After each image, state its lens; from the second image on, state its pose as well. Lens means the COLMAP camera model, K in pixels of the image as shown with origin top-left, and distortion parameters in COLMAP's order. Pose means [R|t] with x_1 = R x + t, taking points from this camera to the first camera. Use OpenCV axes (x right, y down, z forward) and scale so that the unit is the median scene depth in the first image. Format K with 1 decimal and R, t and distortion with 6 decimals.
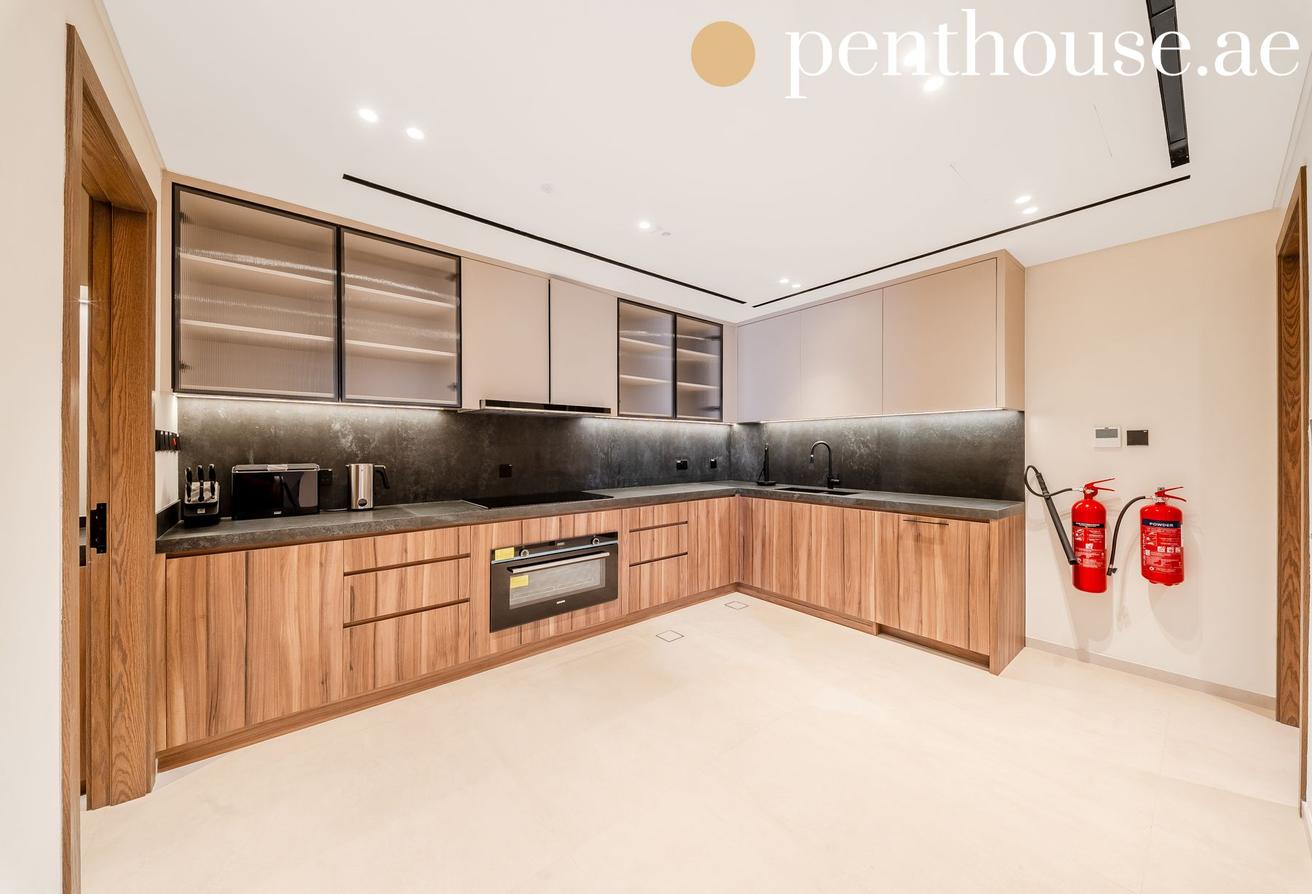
lens RADIAL K [[462.2, 0, 645.0], [0, 462.2, 446.5], [0, 0, 1]] dist [0.021538, -0.007896]
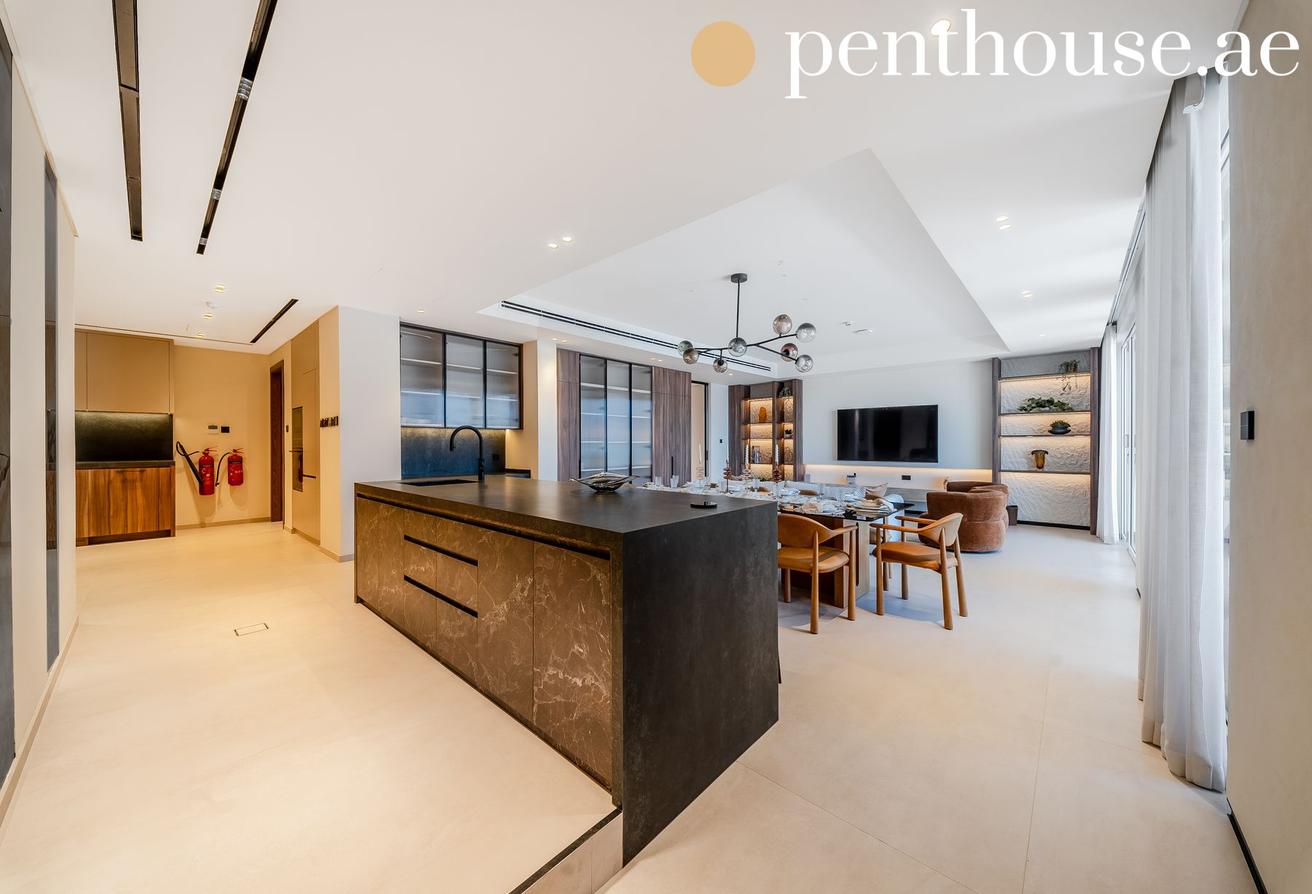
lens RADIAL K [[462.2, 0, 656.5], [0, 462.2, 442.2], [0, 0, 1]] dist [0.021538, -0.007896]
pose [[-0.126914, 0.001098, 0.991913, -1.548442], [-0.004826, 0.999987, -0.001725, 0.039484], [-0.991902, -0.005006, -0.126907, -0.861070]]
